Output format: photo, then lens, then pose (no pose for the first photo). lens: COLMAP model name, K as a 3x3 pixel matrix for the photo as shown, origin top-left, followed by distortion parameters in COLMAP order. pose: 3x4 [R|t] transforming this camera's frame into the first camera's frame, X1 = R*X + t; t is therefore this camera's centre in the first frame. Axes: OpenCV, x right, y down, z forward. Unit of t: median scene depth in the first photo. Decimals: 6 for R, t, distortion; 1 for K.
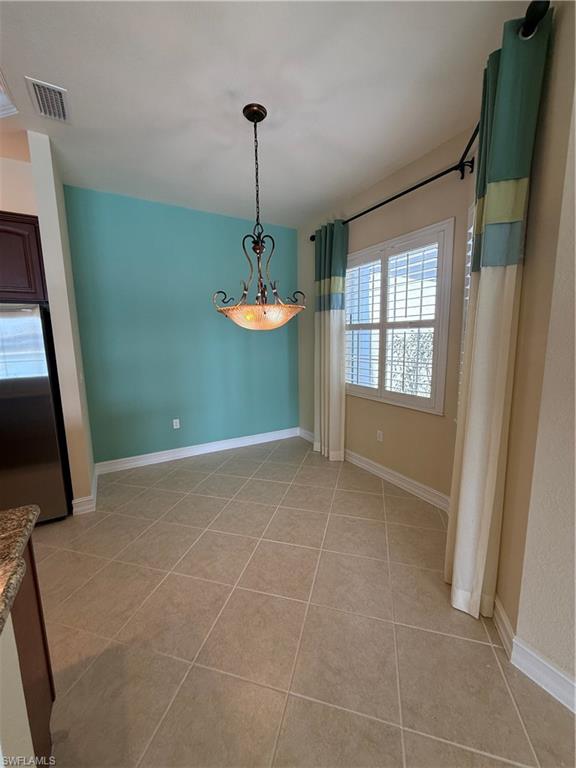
lens RADIAL K [[305.9, 0, 294.2], [0, 305.9, 379.5], [0, 0, 1]] dist [0.003837, 0.001856]
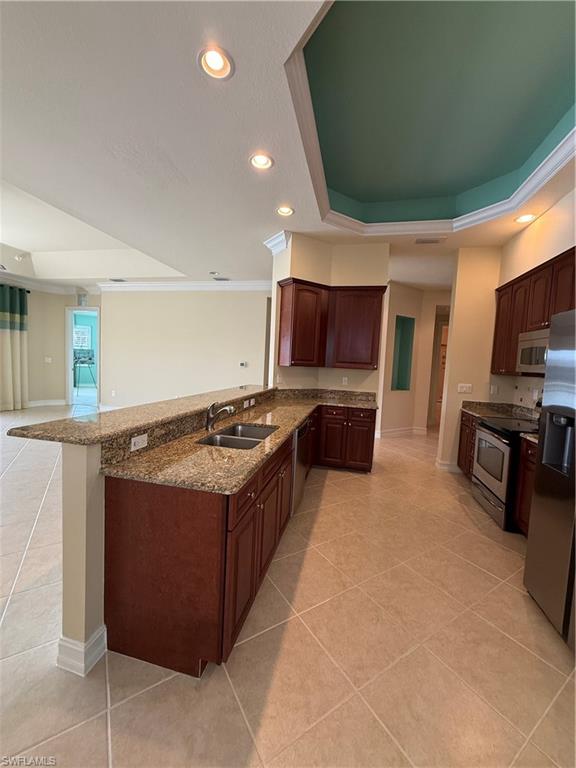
lens RADIAL K [[305.9, 0, 287.6], [0, 305.9, 382.1], [0, 0, 1]] dist [0.003837, 0.001856]
pose [[-0.682187, 0.035961, -0.730293, -0.084884], [-0.134465, 0.975585, 0.173647, -0.086995], [0.718707, 0.216658, -0.660696, 0.807724]]
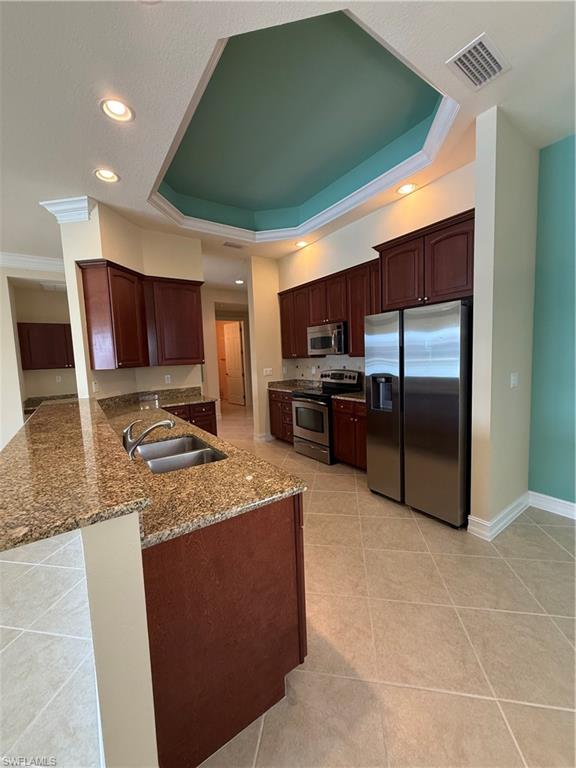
lens RADIAL K [[305.9, 0, 285.6], [0, 305.9, 383.4], [0, 0, 1]] dist [0.003837, 0.001856]
pose [[0.079260, 0.104274, -0.991385, 0.098964], [-0.096798, 0.990619, 0.096454, -0.029402], [0.992143, 0.088319, 0.088609, 0.360864]]
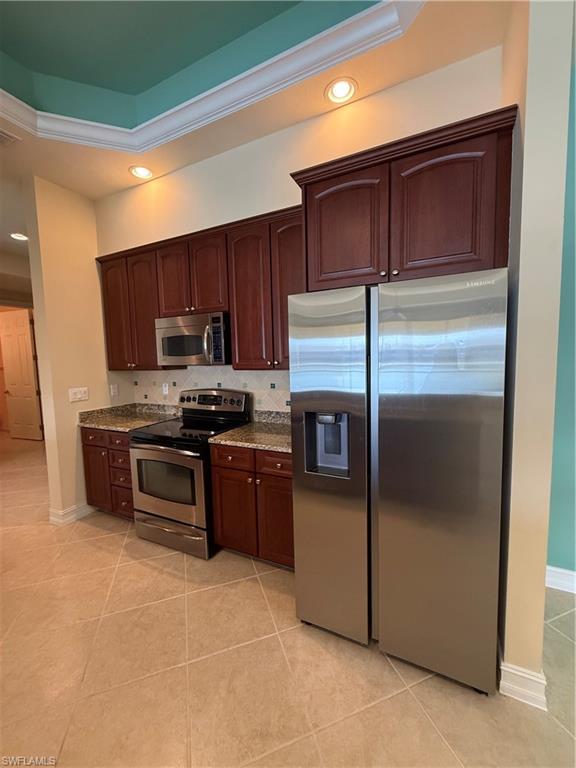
lens RADIAL K [[305.9, 0, 284.1], [0, 305.9, 381.6], [0, 0, 1]] dist [0.003837, 0.001856]
pose [[0.554404, 0.070197, -0.829282, -0.556269], [-0.097090, 0.995088, 0.019325, -0.042006], [0.826565, 0.069801, 0.558496, 0.408000]]
